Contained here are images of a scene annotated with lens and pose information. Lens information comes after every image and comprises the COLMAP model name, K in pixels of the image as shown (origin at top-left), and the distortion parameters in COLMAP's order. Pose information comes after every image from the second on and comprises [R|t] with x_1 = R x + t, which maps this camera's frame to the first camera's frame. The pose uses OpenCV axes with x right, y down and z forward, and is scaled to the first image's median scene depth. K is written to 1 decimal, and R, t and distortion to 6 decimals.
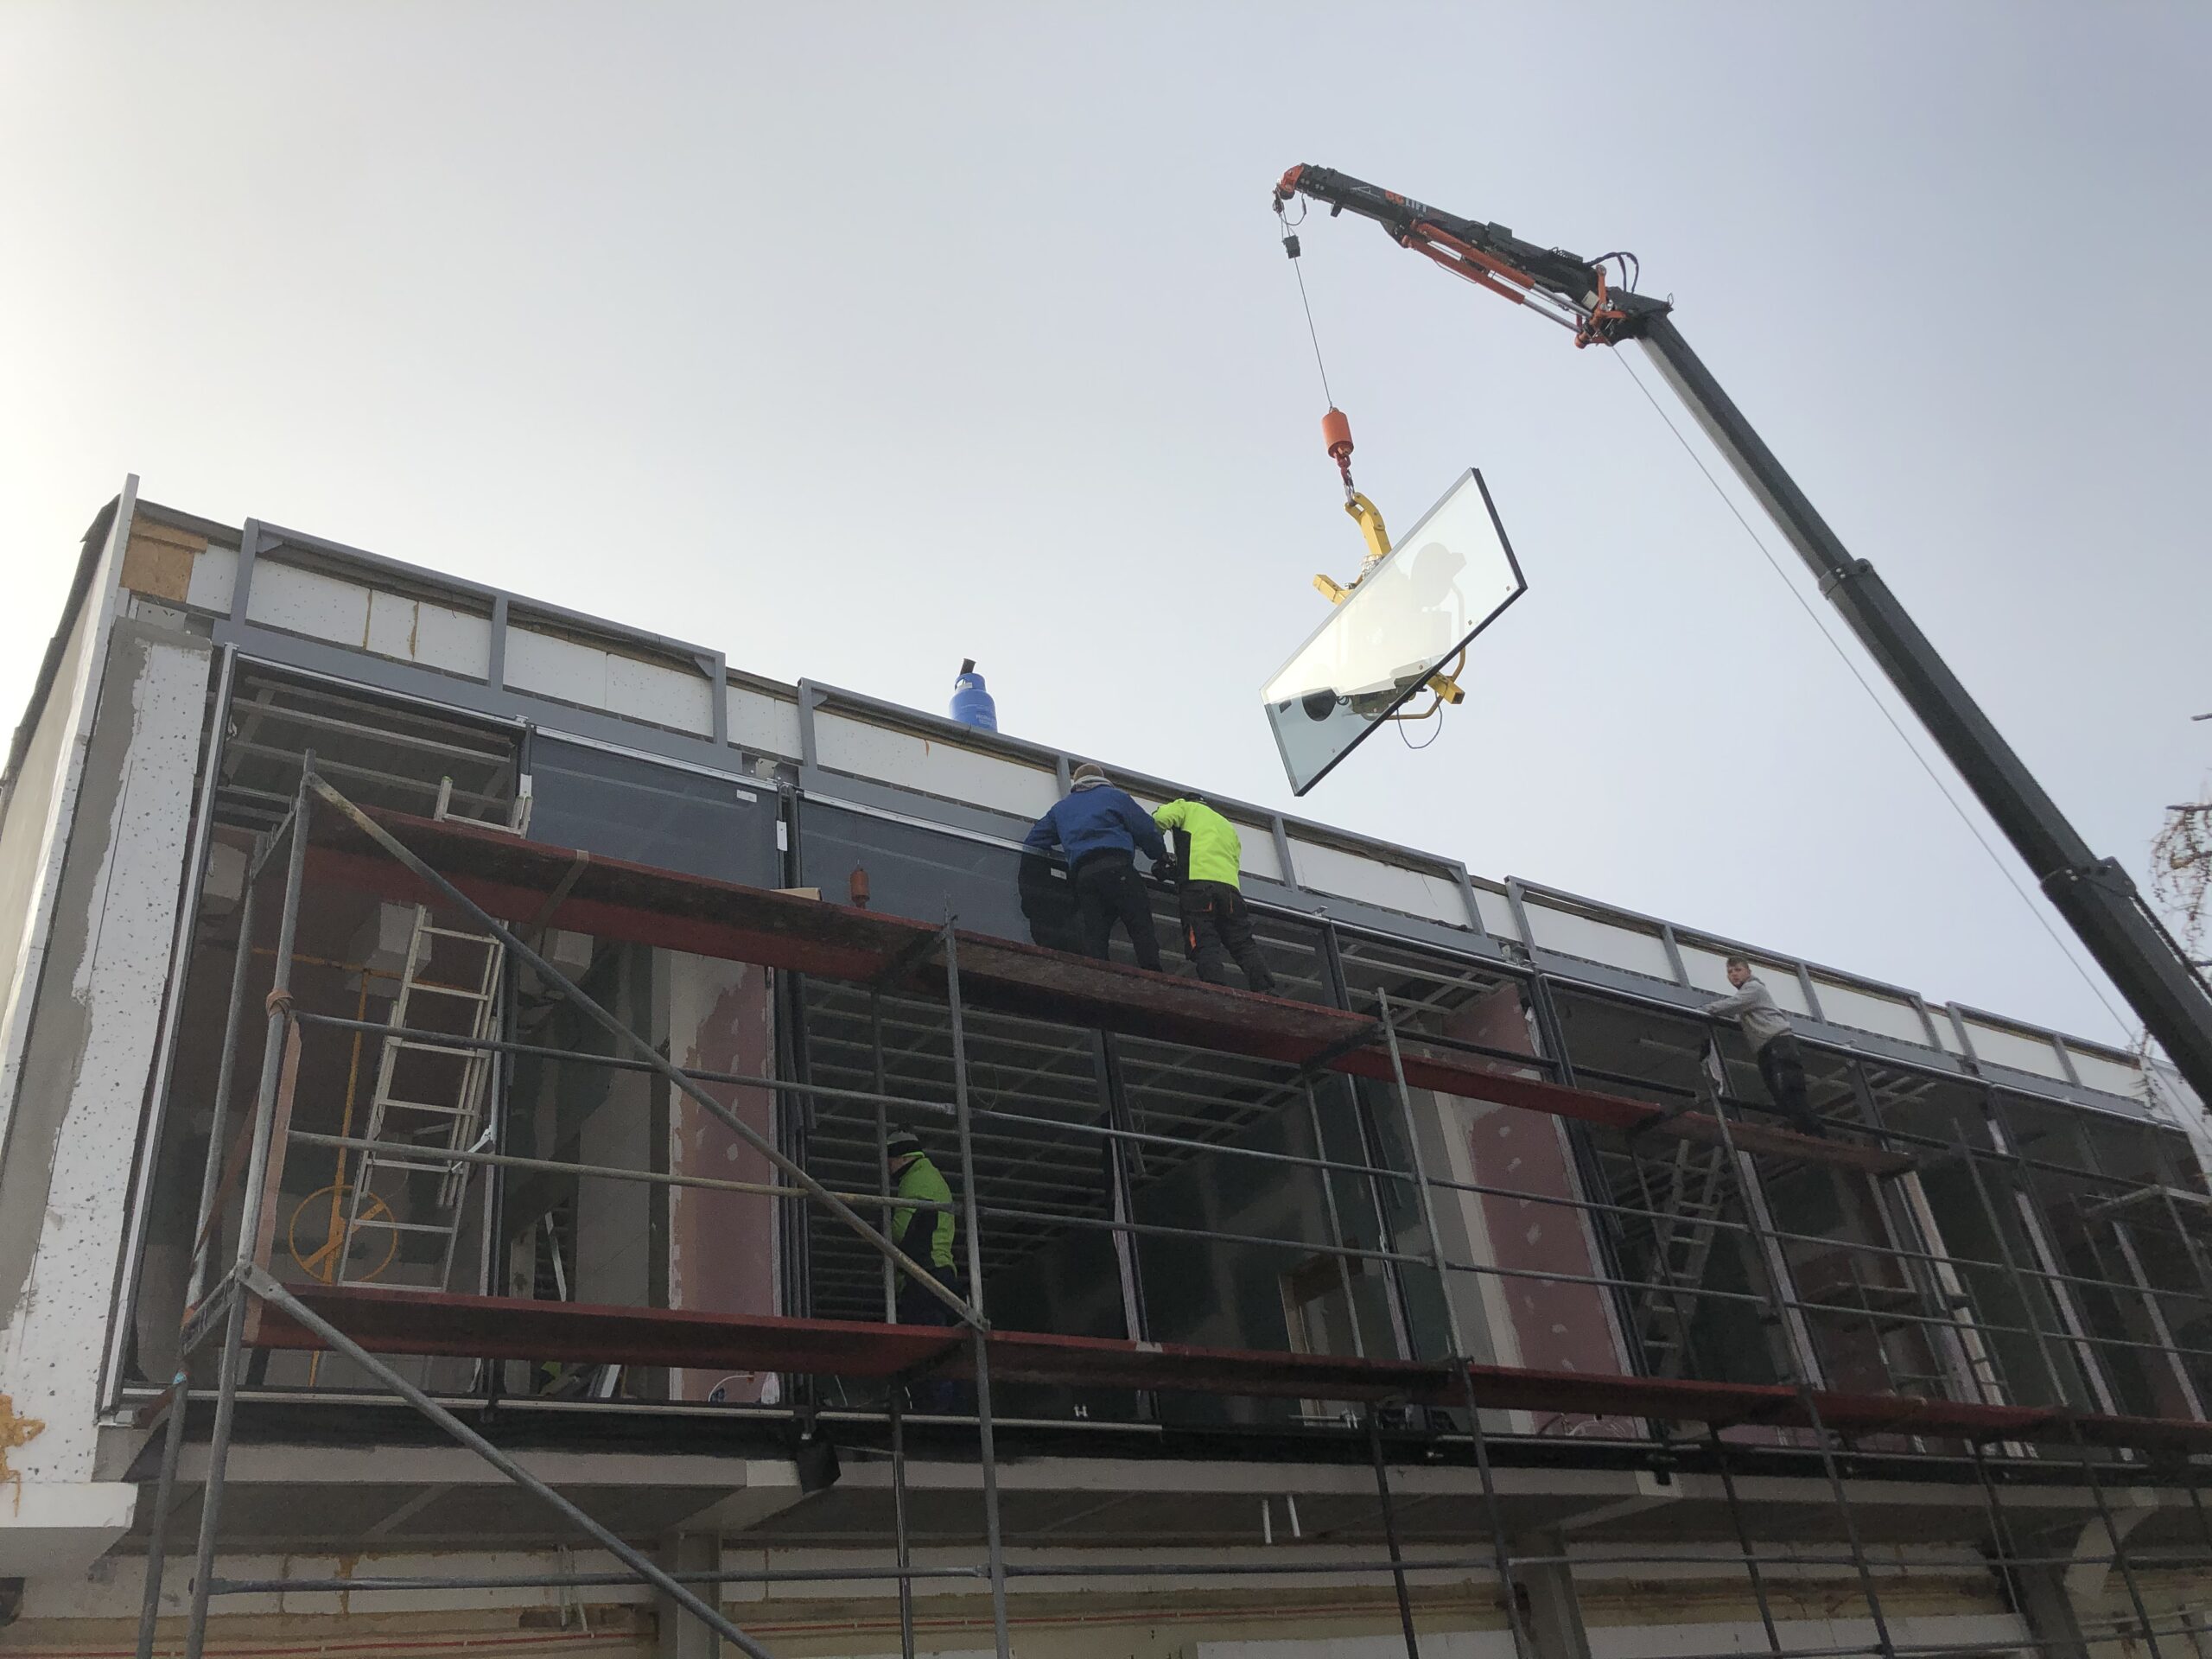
lens RADIAL K [[1750.1, 0, 1116.9], [0, 1750.1, 835.0], [0, 0, 1]] dist [0.026088, -0.016135]
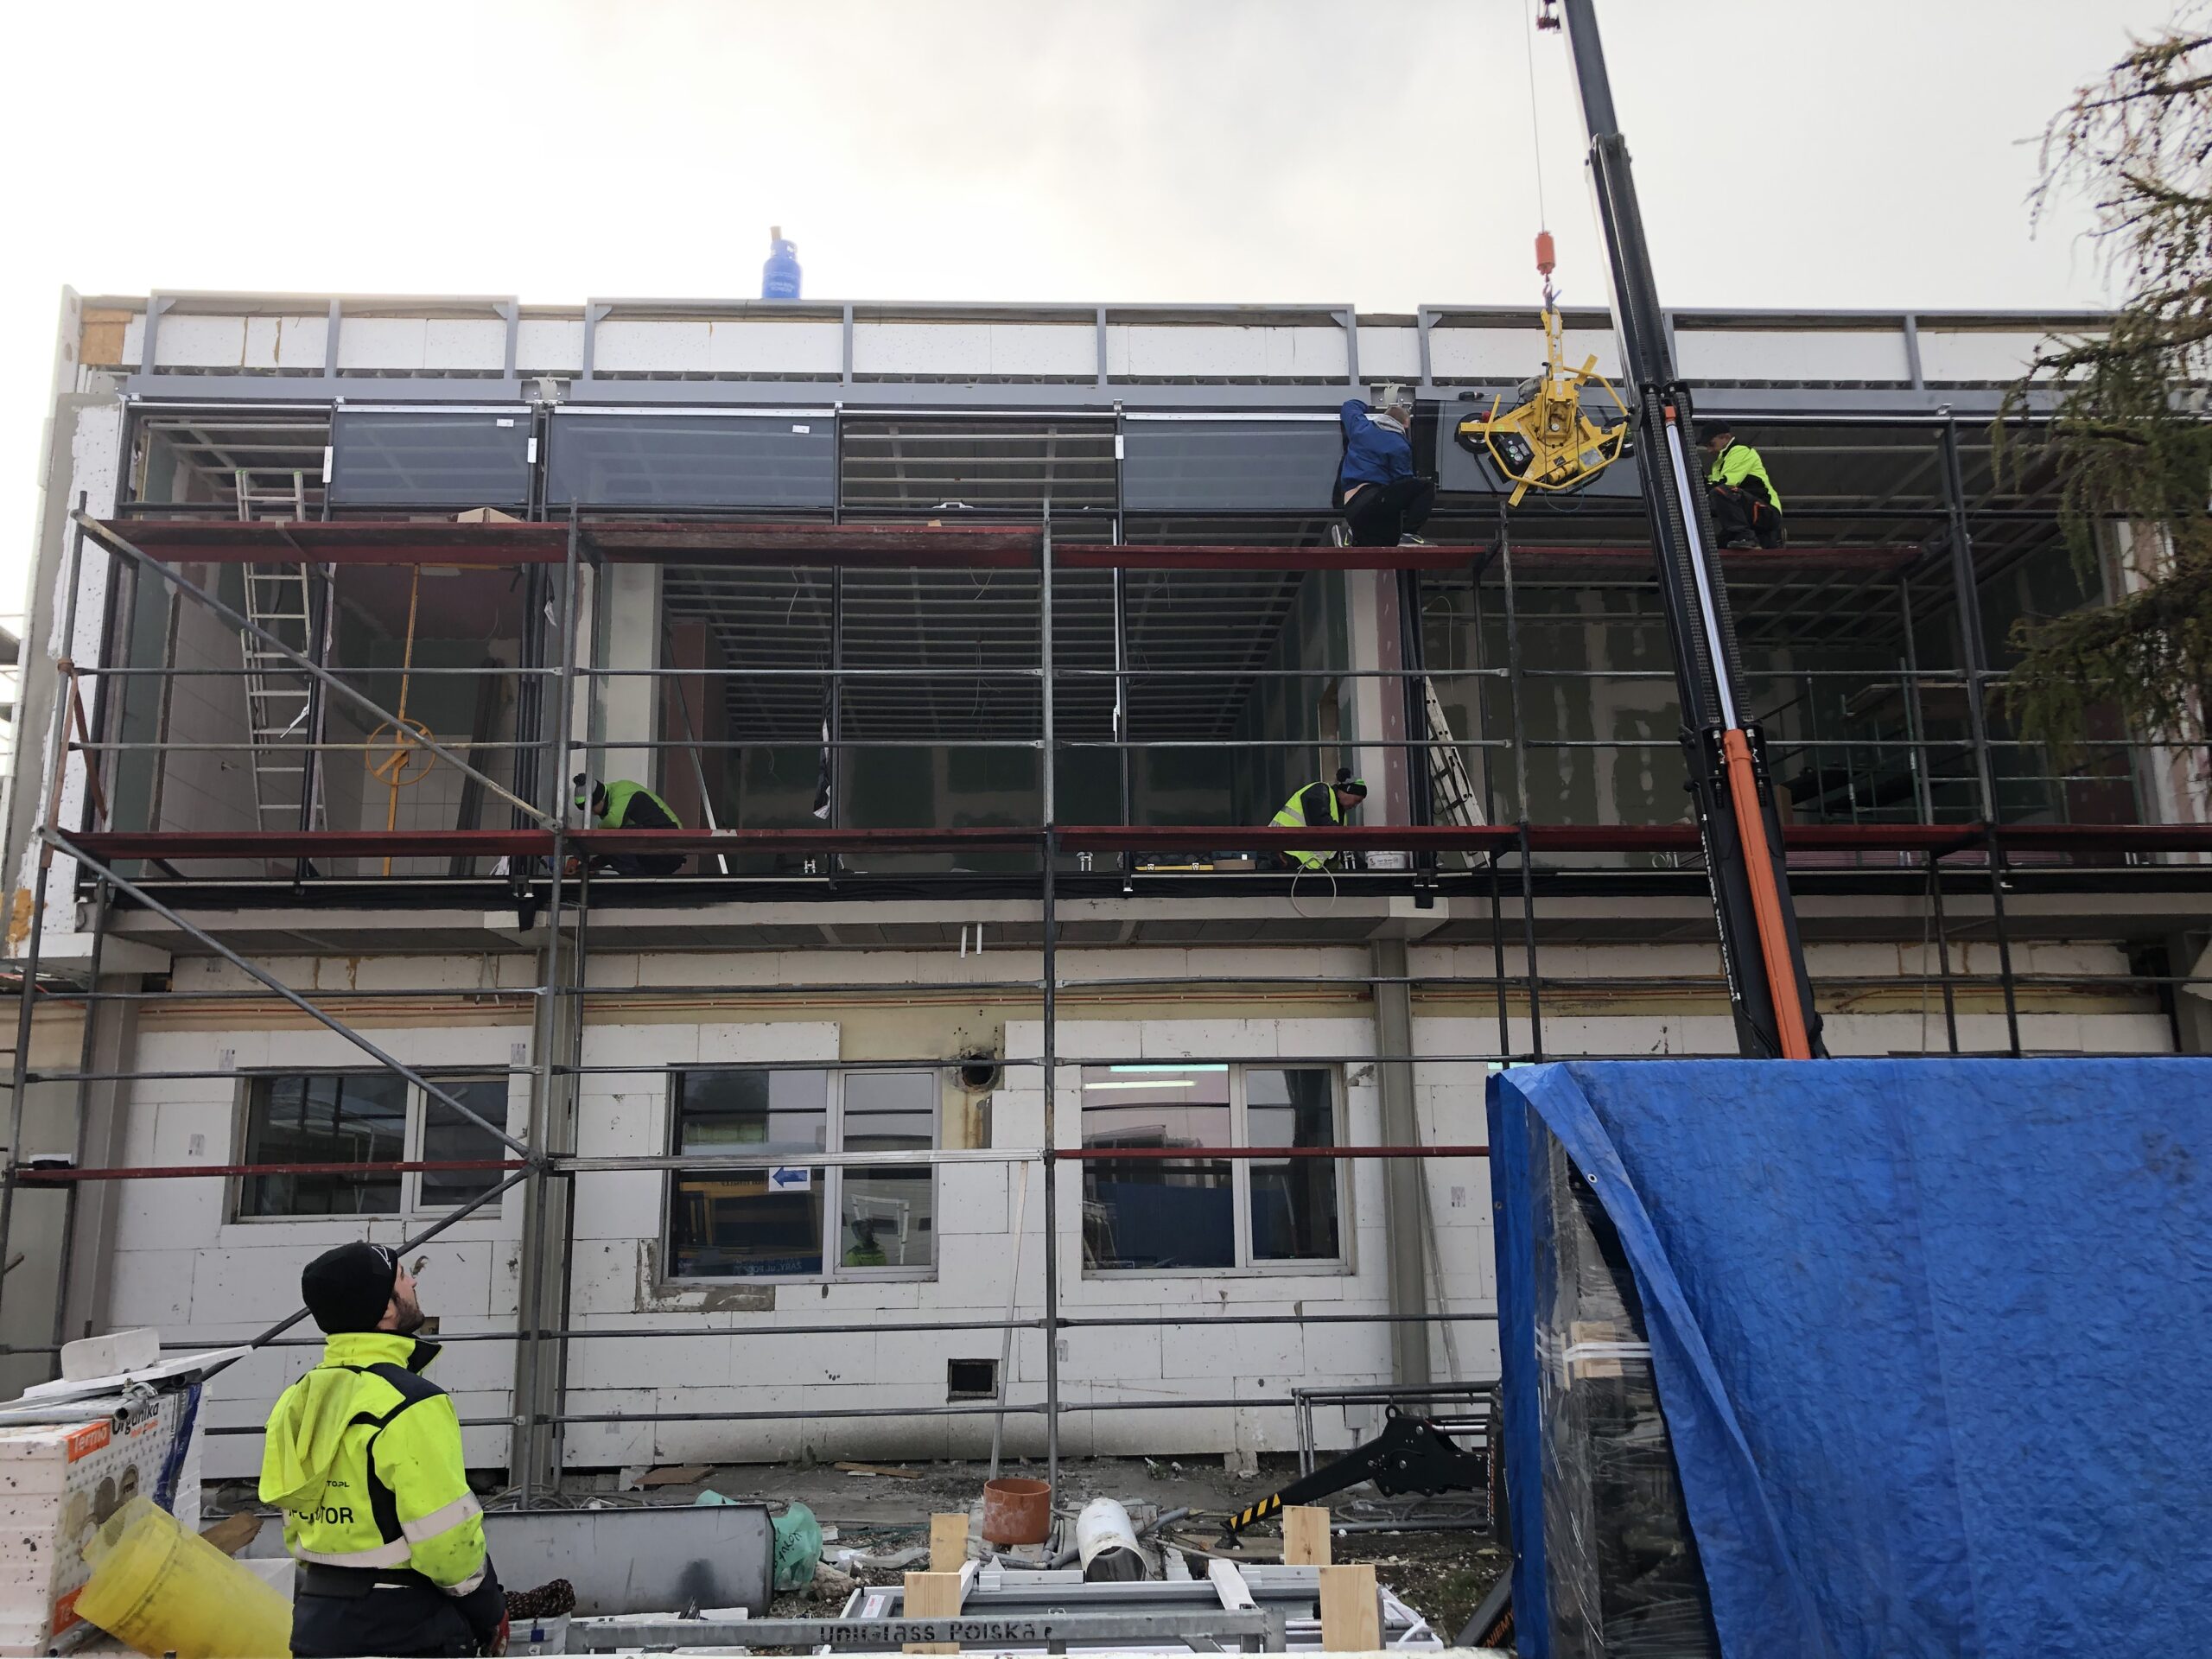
lens RADIAL K [[1750.1, 0, 1116.9], [0, 1750.1, 835.0], [0, 0, 1]] dist [0.026088, -0.016135]
pose [[0.848809, -0.013352, -0.528531, 0.843593], [0.198689, 0.934458, 0.295484, -0.030846], [0.489945, -0.355822, 0.795829, 0.083100]]
